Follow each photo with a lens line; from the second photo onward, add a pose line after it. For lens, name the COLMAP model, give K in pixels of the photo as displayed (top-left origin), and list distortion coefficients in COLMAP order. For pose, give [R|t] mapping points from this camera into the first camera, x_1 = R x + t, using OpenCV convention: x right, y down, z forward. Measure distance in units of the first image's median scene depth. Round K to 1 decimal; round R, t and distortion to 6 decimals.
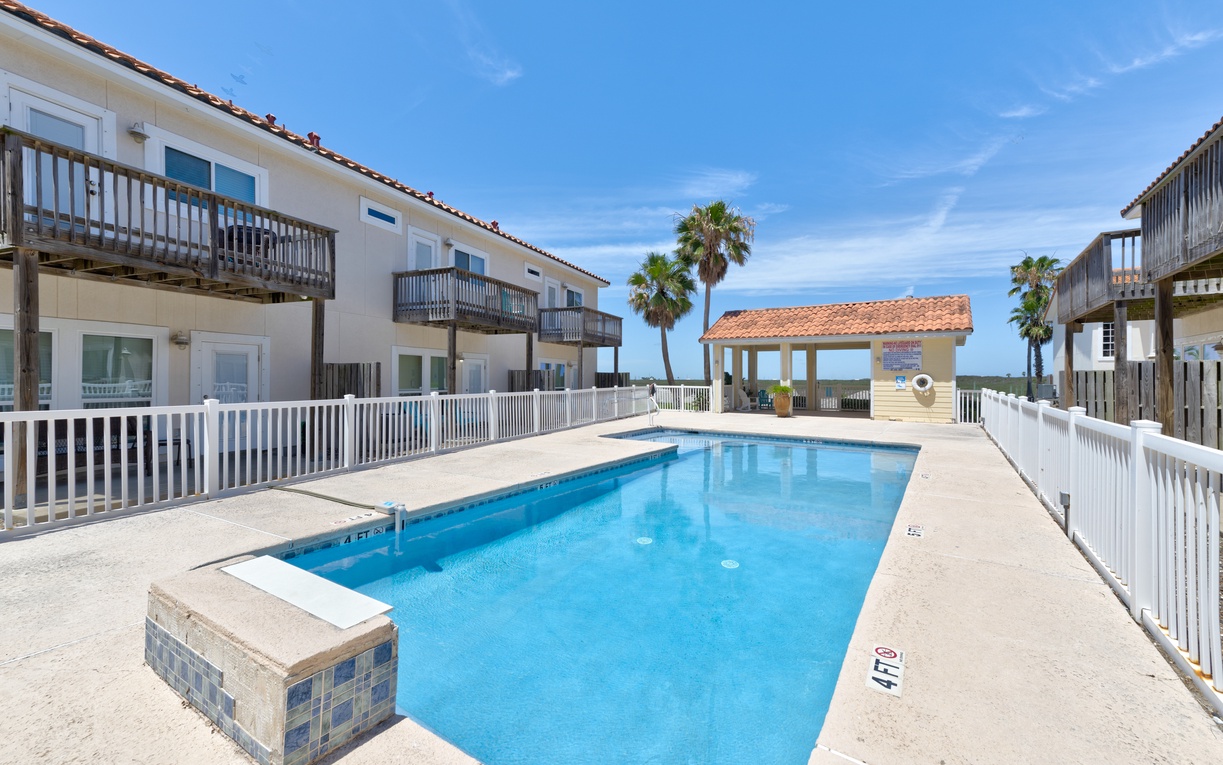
lens RADIAL K [[488.9, 0, 611.5], [0, 488.9, 382.5], [0, 0, 1]] dist [0.016335, 0.004543]
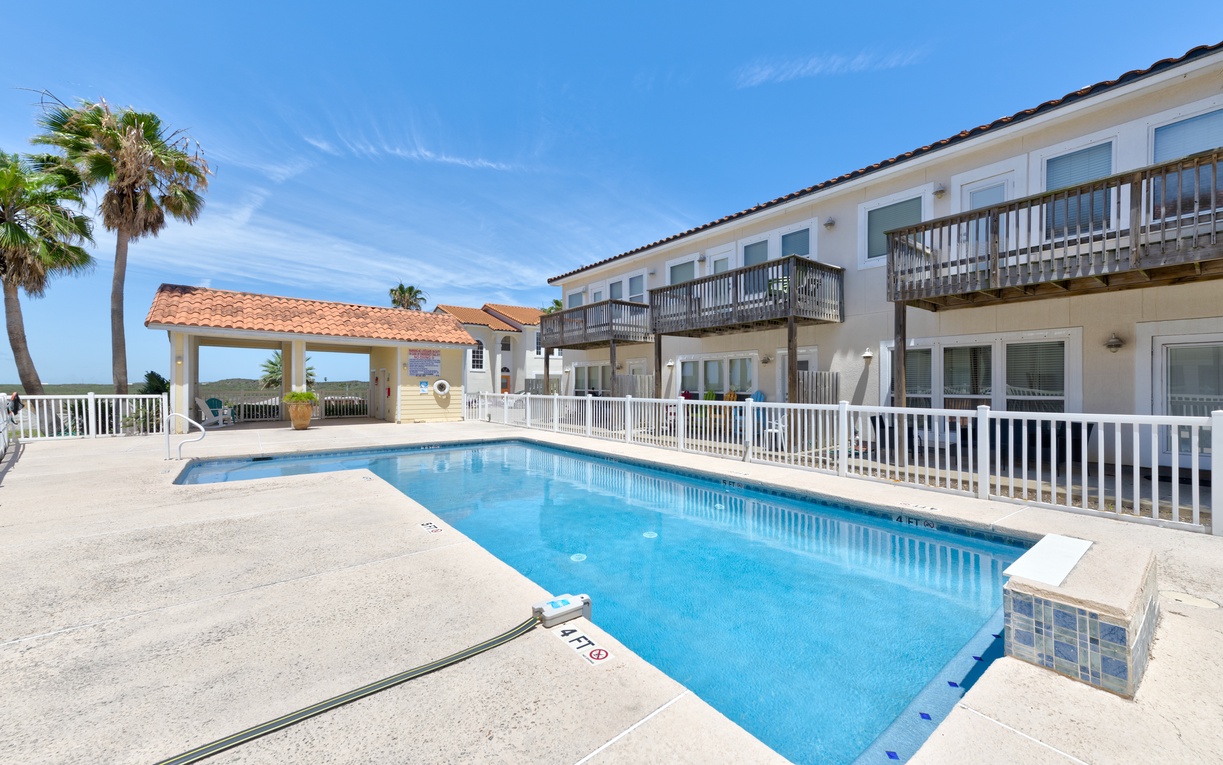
lens RADIAL K [[479.8, 0, 641.3], [0, 479.8, 387.0], [0, 0, 1]] dist [0.001661, 0.000369]
pose [[0.274031, -0.003558, 0.961714, -0.274777], [0.003395, 0.999991, 0.002732, -0.001759], [-0.961715, 0.002517, 0.274041, 0.219596]]
